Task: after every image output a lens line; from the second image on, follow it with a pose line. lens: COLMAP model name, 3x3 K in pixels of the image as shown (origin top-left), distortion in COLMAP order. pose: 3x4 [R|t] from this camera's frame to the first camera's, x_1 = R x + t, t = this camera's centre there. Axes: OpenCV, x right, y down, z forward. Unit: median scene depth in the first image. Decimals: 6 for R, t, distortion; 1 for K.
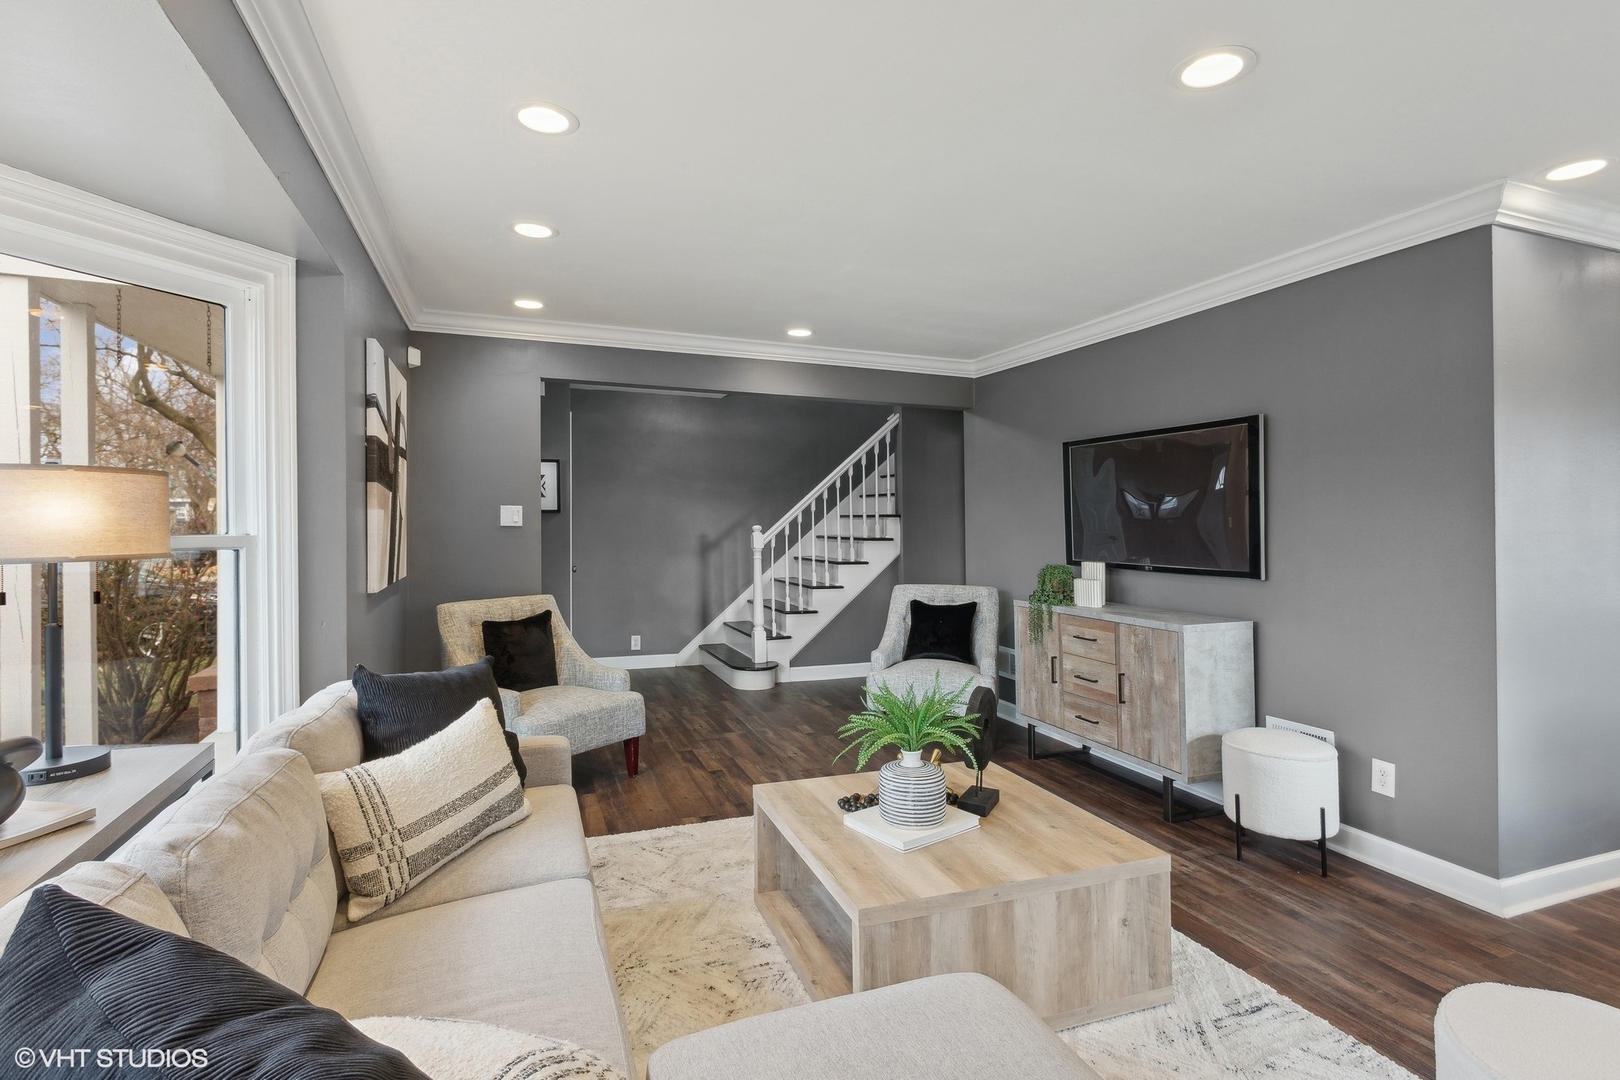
lens RADIAL K [[778.6, 0, 799.5], [0, 778.6, 530.6], [0, 0, 1]] dist [0.000425, 0.002223]
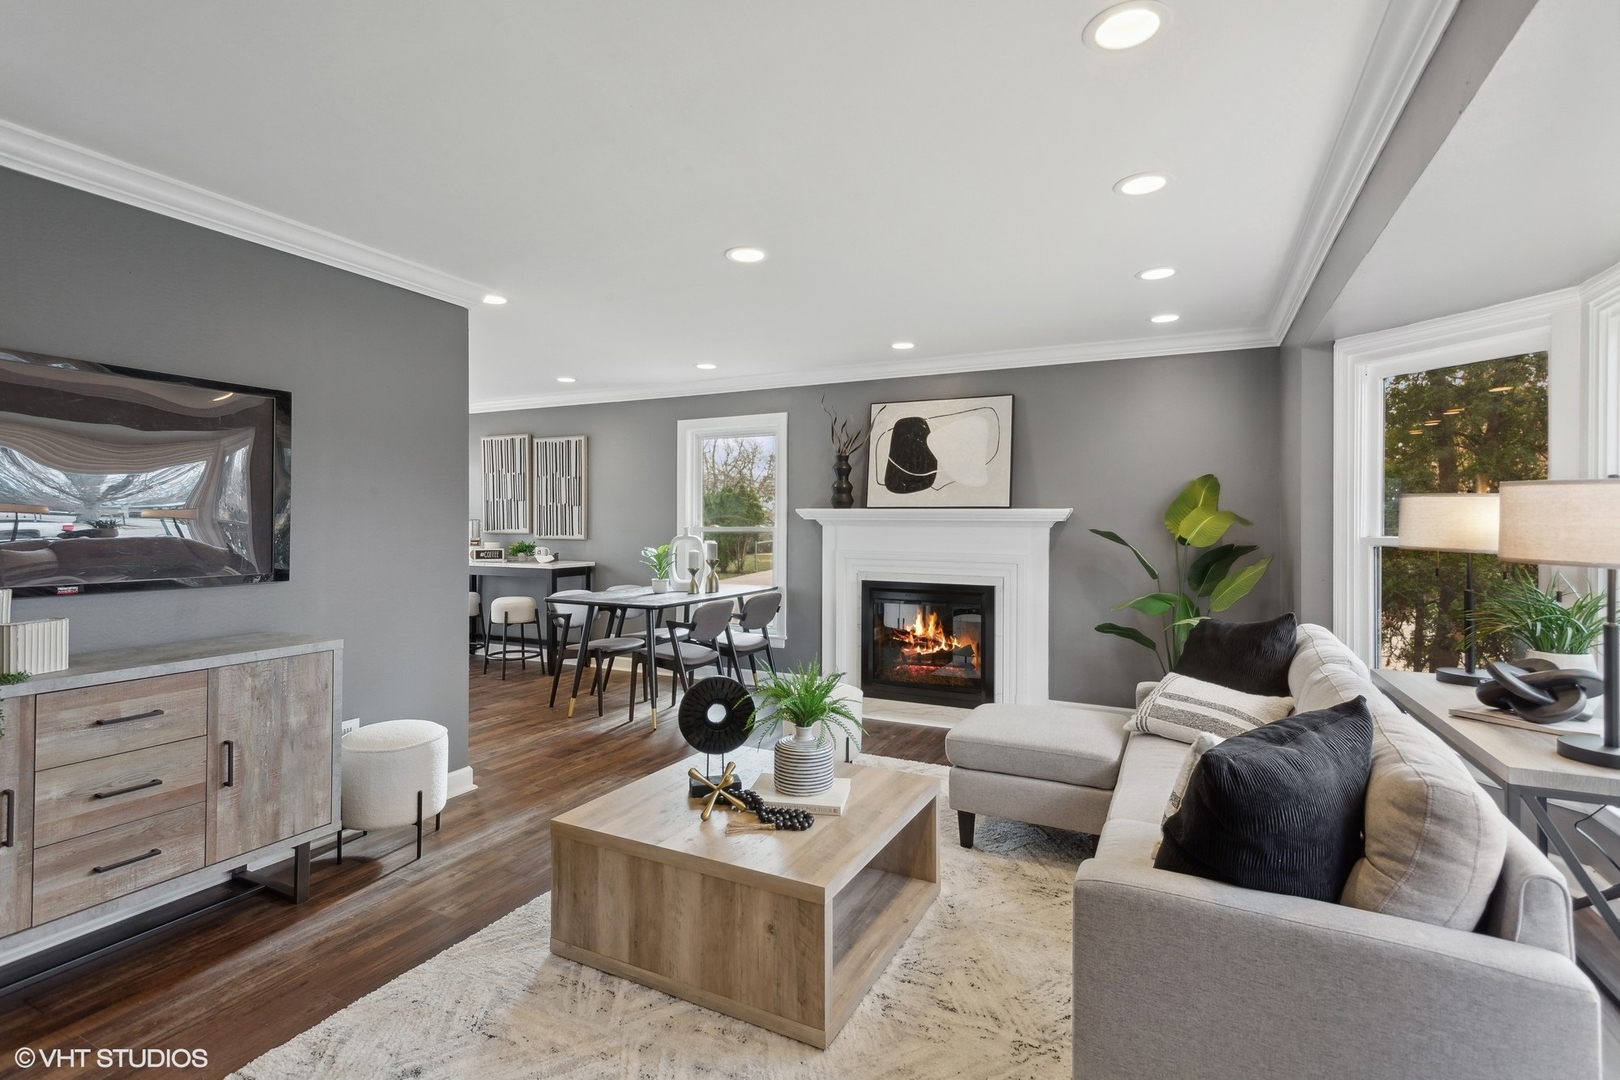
lens RADIAL K [[778.6, 0, 820.2], [0, 778.6, 516.3], [0, 0, 1]] dist [0.000425, 0.002223]
pose [[-0.698916, 0.002900, 0.715198, -0.413727], [0.002599, 0.999995, -0.001515, -0.006140], [-0.715199, 0.000800, -0.698920, 1.099553]]
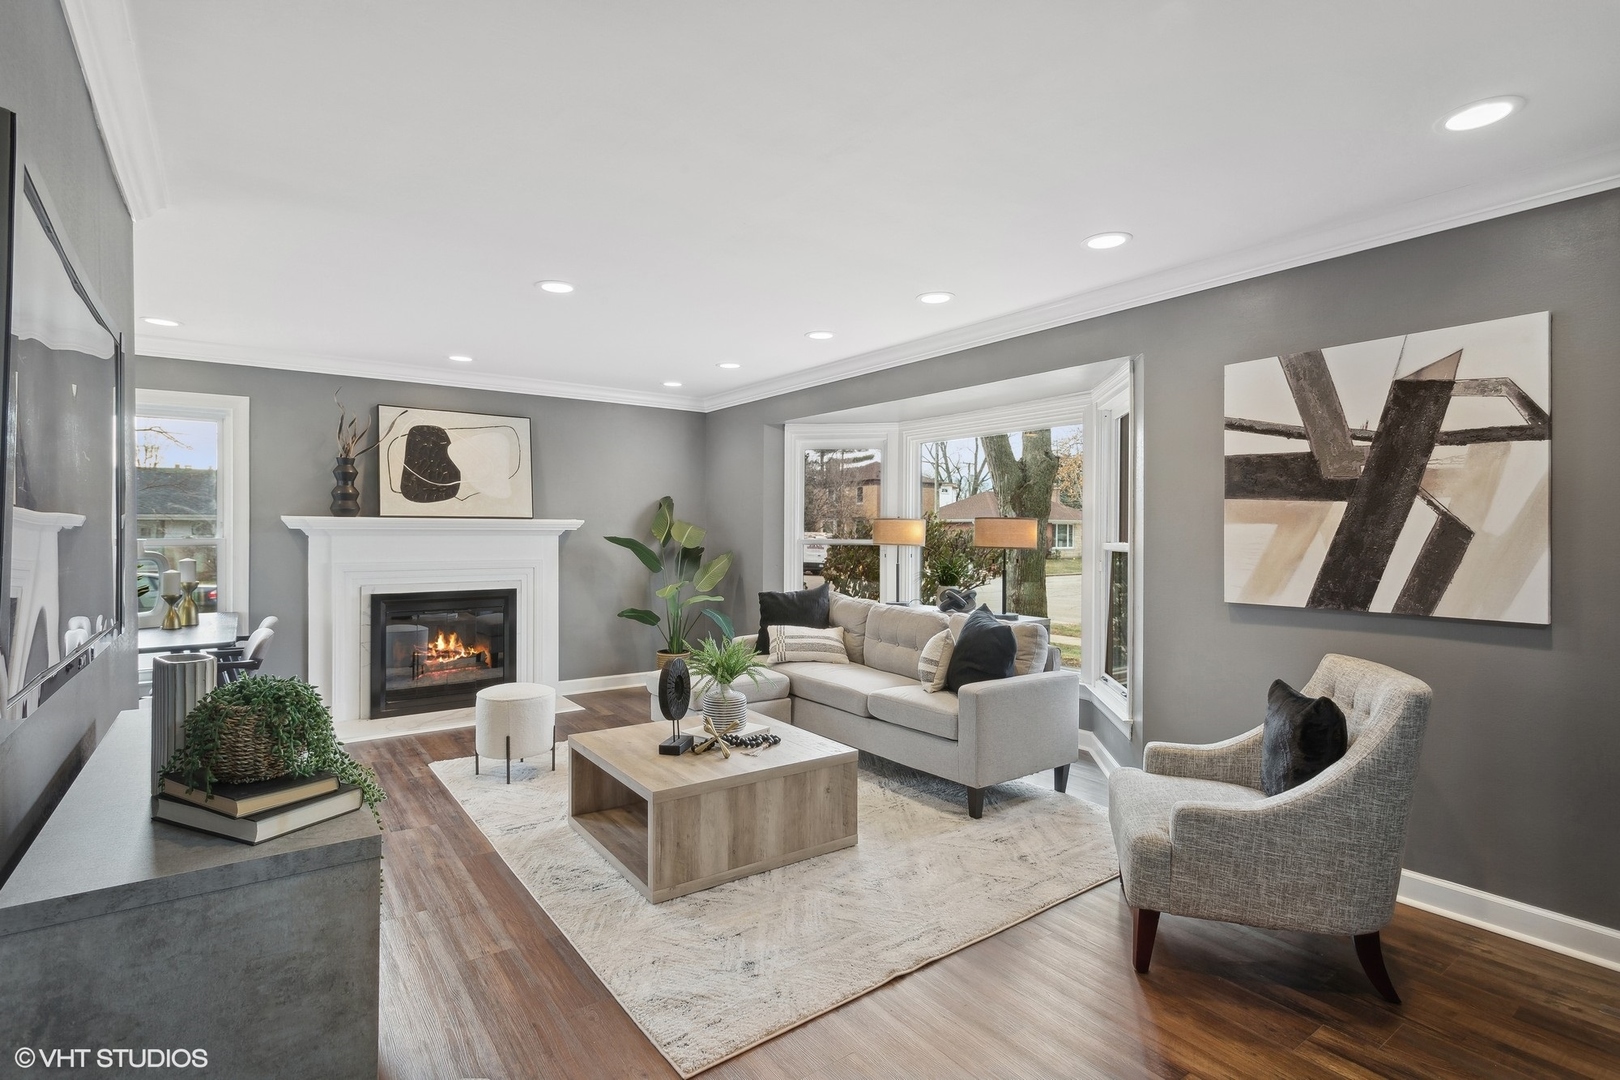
lens RADIAL K [[778.6, 0, 825.8], [0, 778.6, 531.8], [0, 0, 1]] dist [0.000425, 0.002223]
pose [[-0.952522, -0.001696, -0.304465, 0.262559], [-0.005059, 0.999935, 0.010256, -0.015487], [0.304428, 0.011310, -0.952468, 1.563860]]
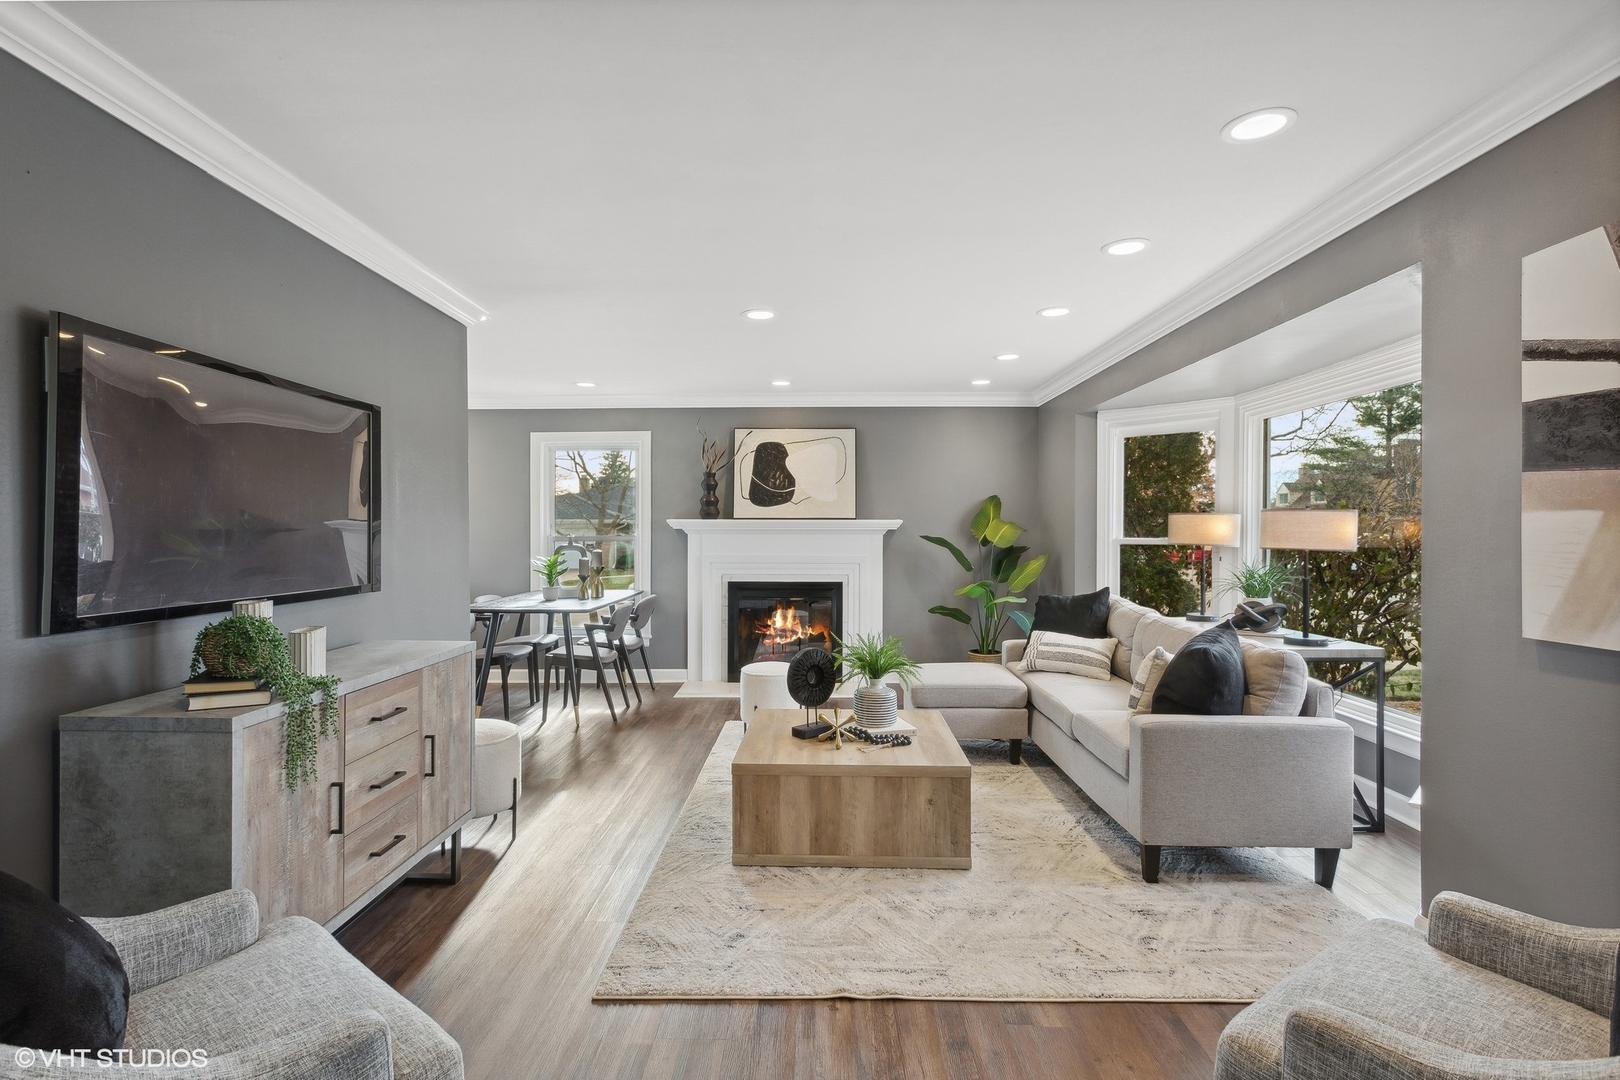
lens RADIAL K [[778.6, 0, 821.2], [0, 778.6, 532.7], [0, 0, 1]] dist [0.000425, 0.002223]
pose [[-0.940663, 0.000233, 0.339341, -0.171412], [0.003782, 0.999945, 0.009798, -0.009850], [-0.339320, 0.010500, -0.940612, 1.546949]]
